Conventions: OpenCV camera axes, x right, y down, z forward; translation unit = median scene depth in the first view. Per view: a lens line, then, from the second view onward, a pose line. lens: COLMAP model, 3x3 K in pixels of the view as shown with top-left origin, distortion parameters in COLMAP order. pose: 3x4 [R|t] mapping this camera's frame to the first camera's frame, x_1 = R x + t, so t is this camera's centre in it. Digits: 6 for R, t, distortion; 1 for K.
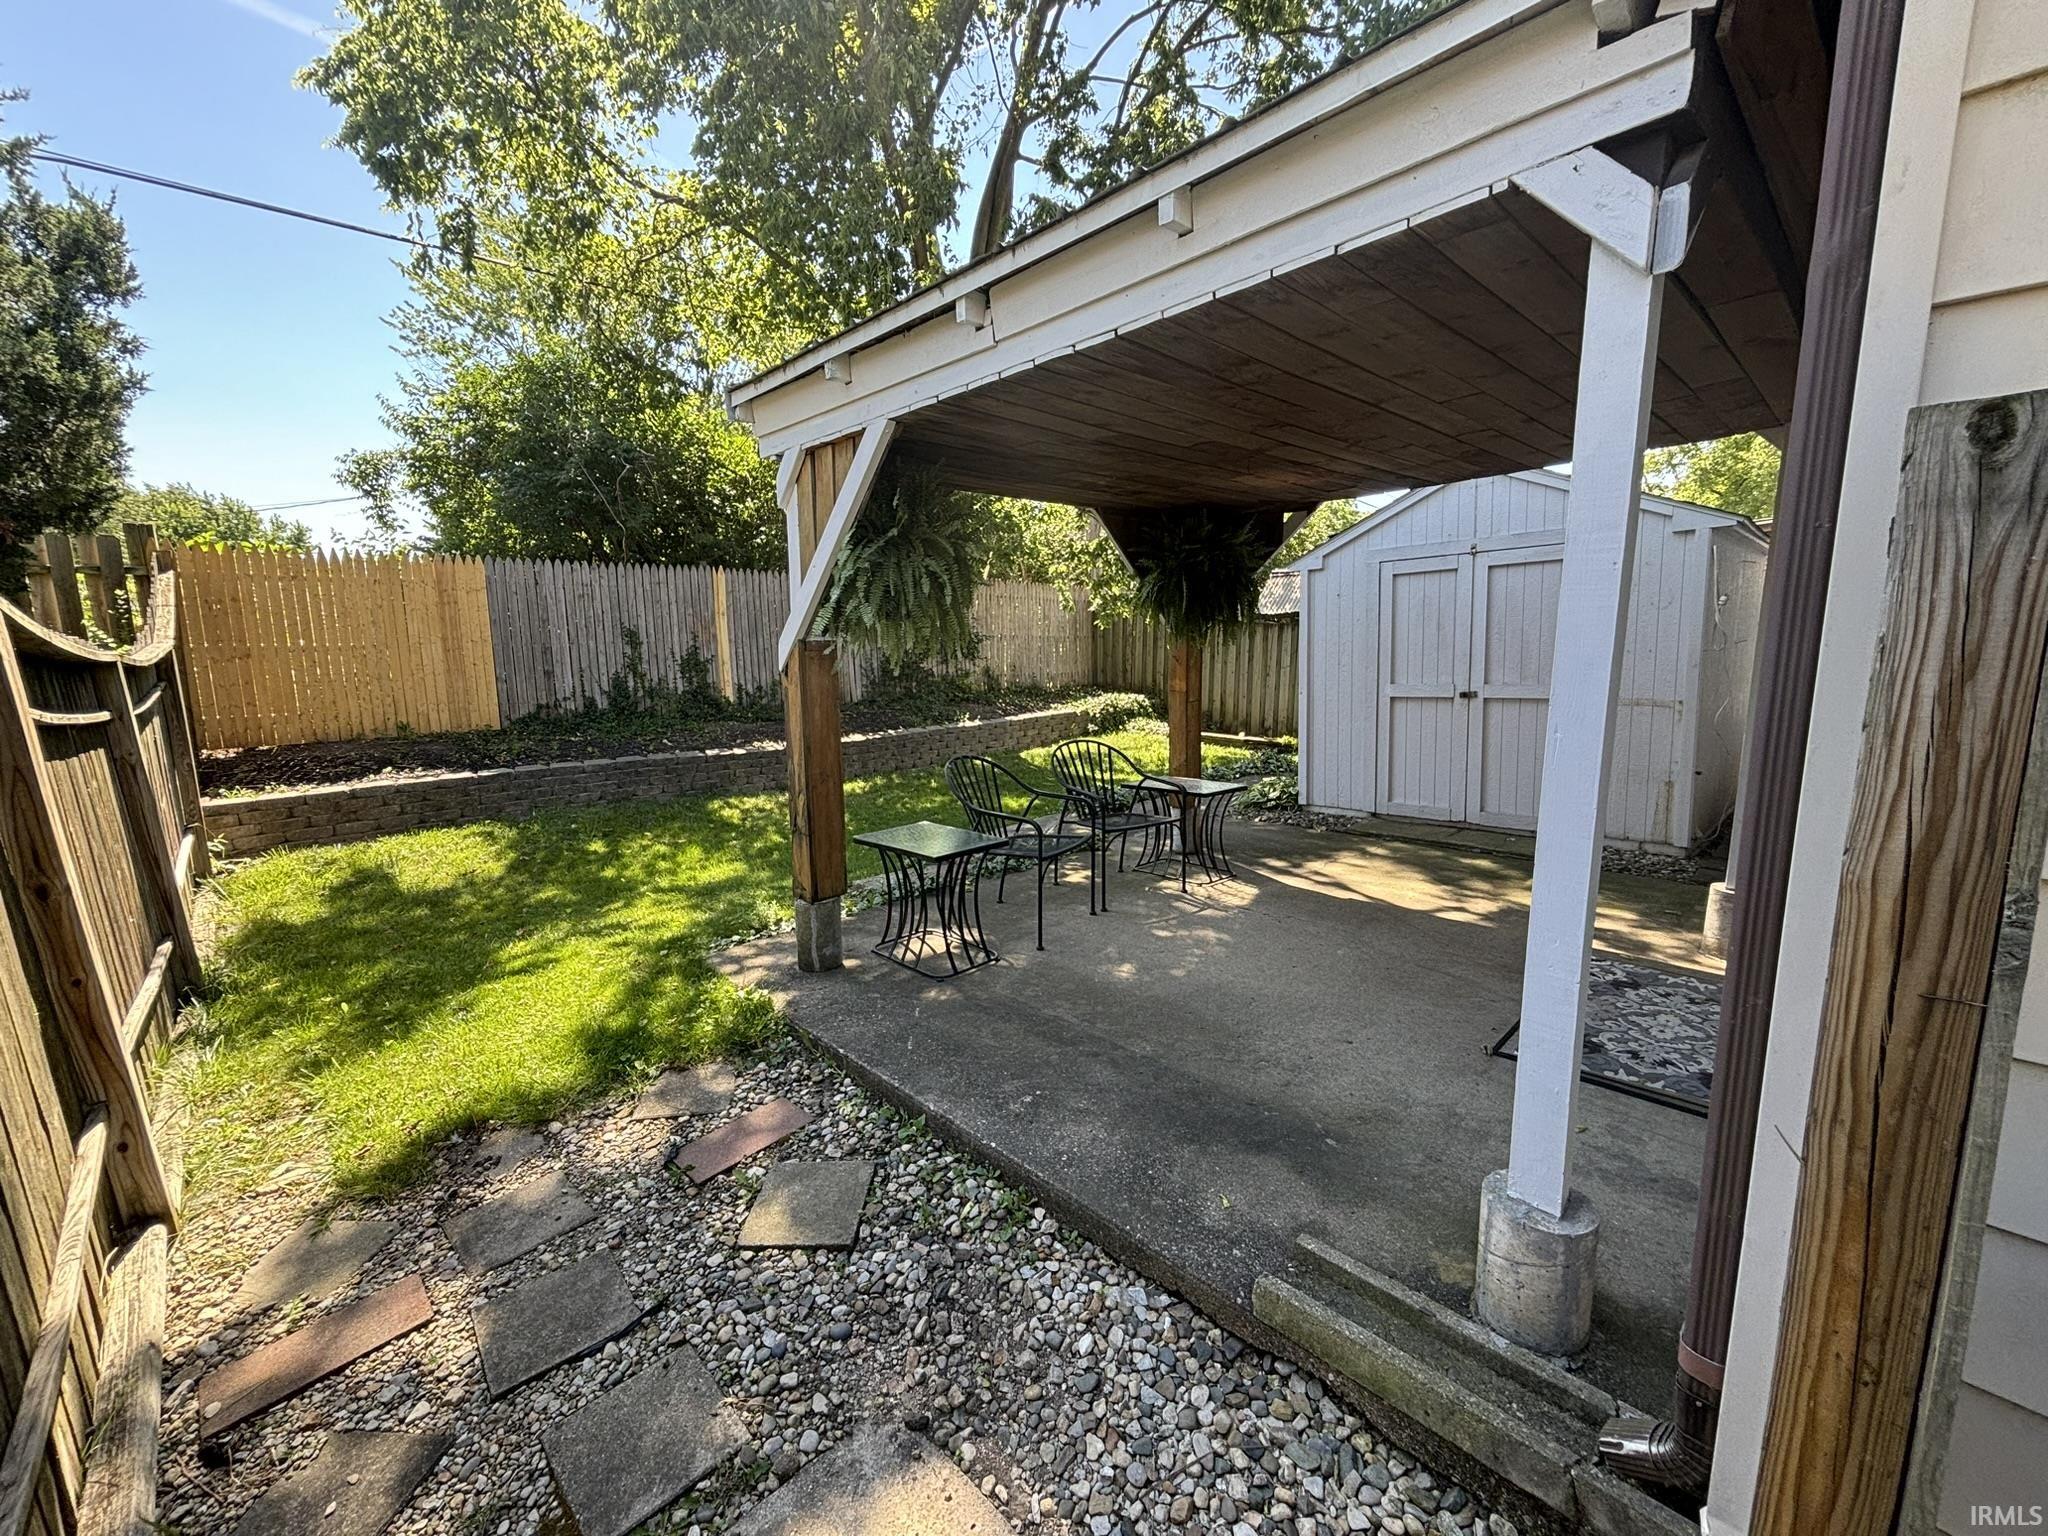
lens RADIAL K [[829.0, 0, 1018.1], [0, 829.0, 776.0], [0, 0, 1]] dist [0.004805, 0.001536]
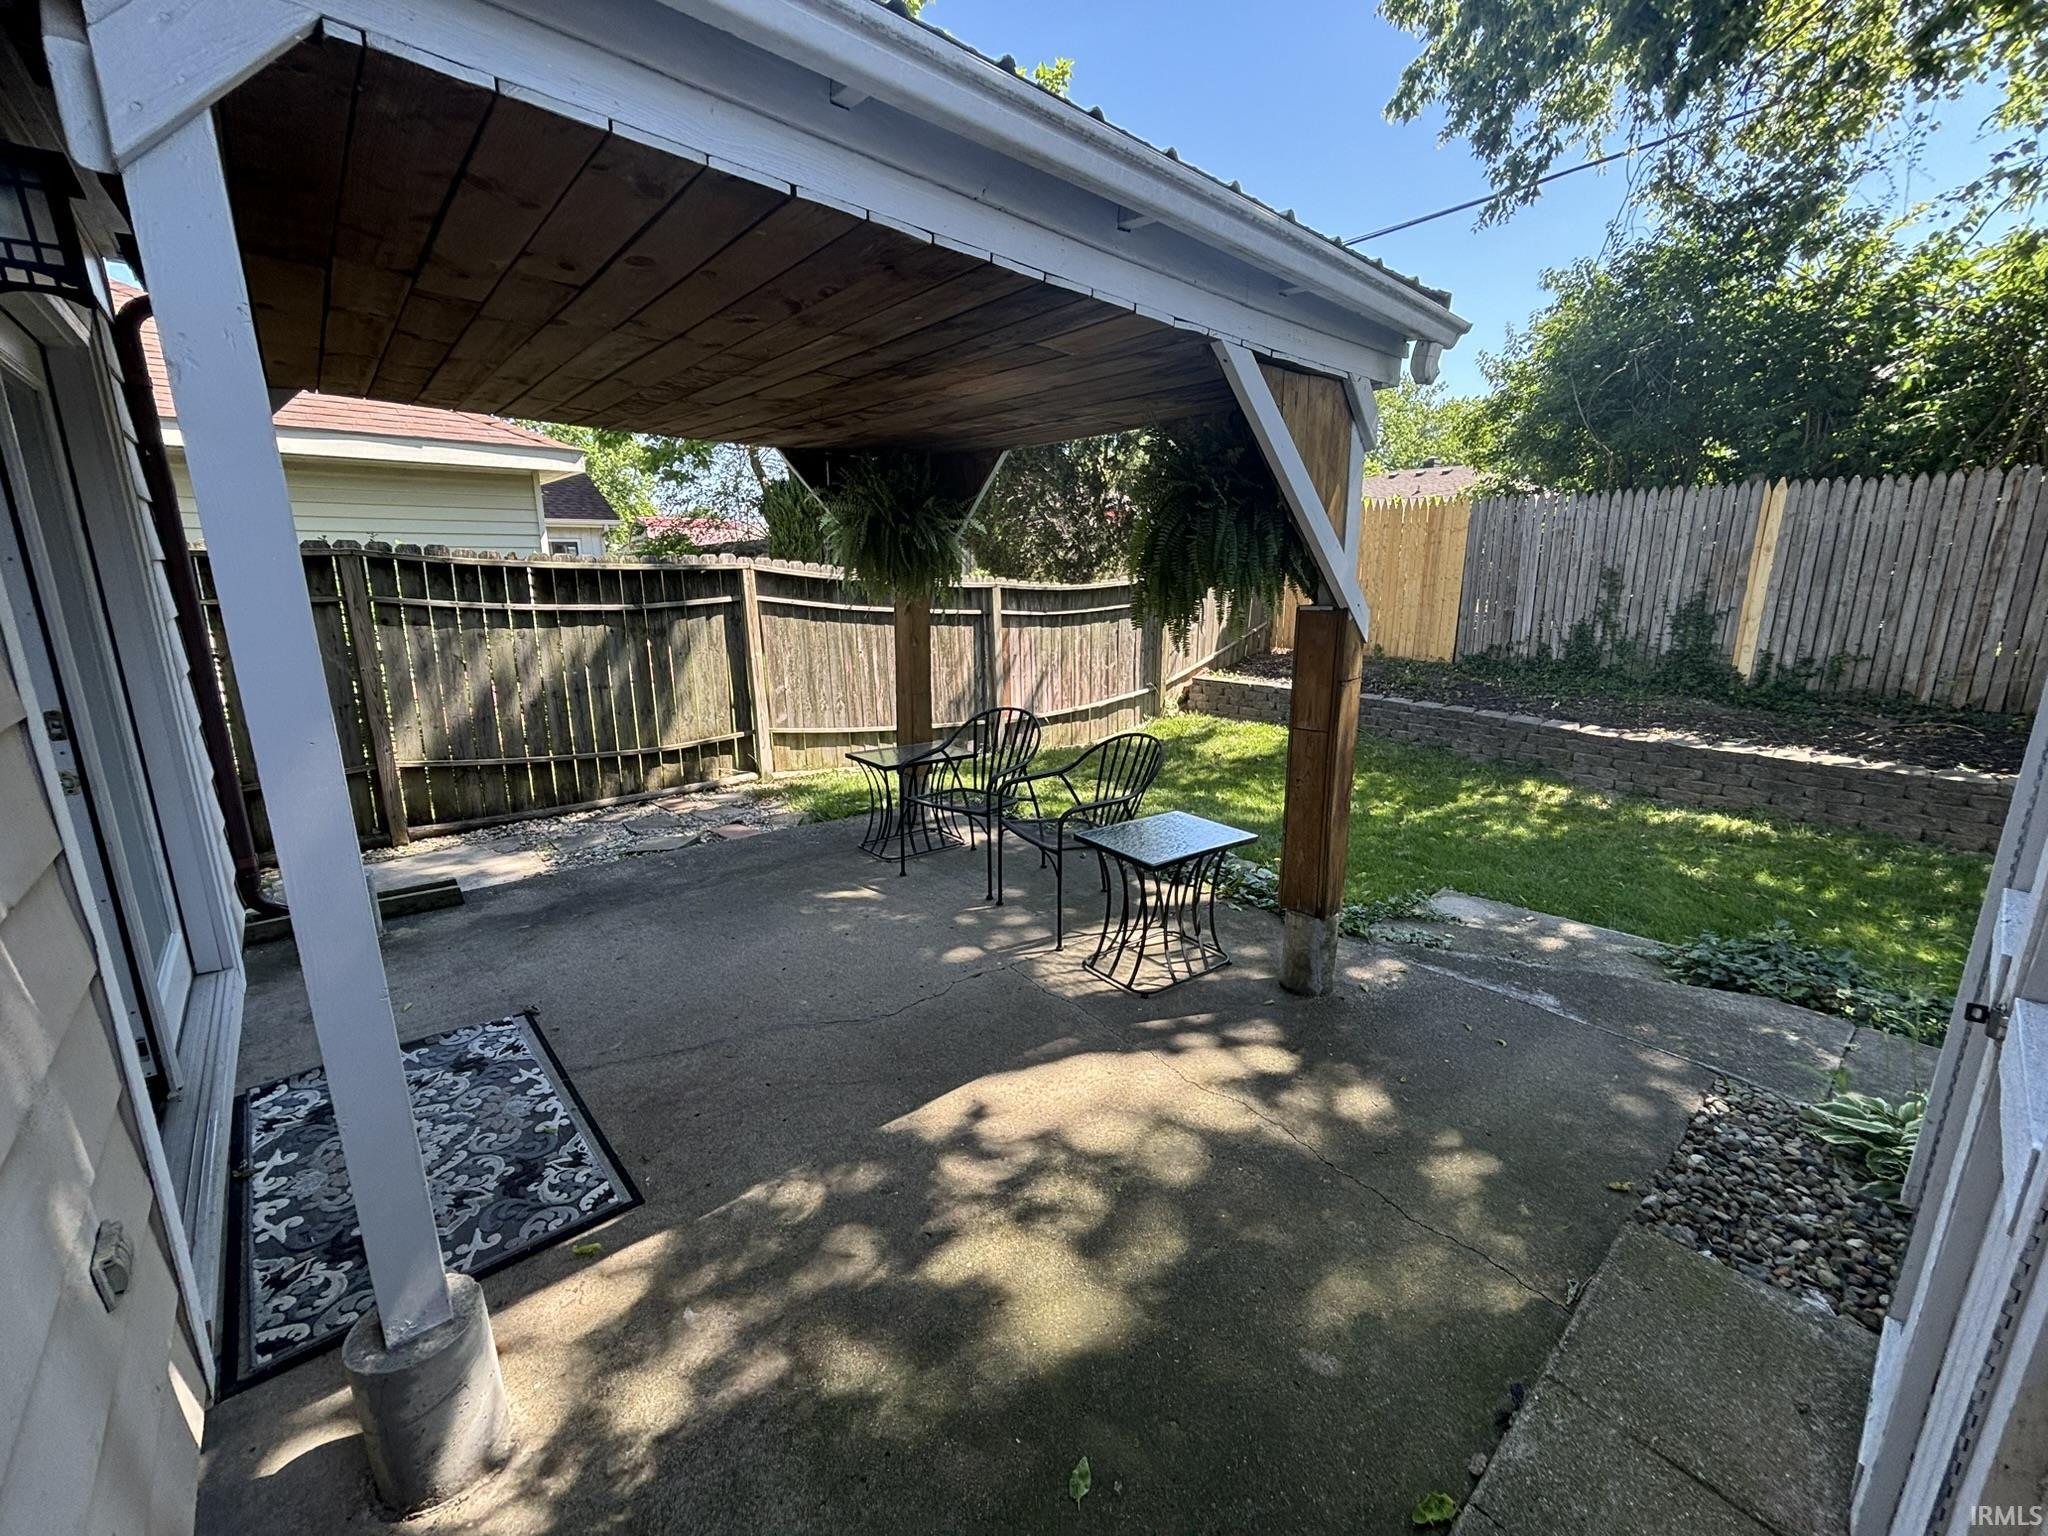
lens RADIAL K [[829.0, 0, 1020.5], [0, 829.0, 769.1], [0, 0, 1]] dist [0.004805, 0.001536]
pose [[-0.024745, 0.252073, -0.967392, 0.414573], [-0.181064, 0.950554, 0.252317, -0.089417], [0.983160, 0.181404, 0.022120, 0.432885]]
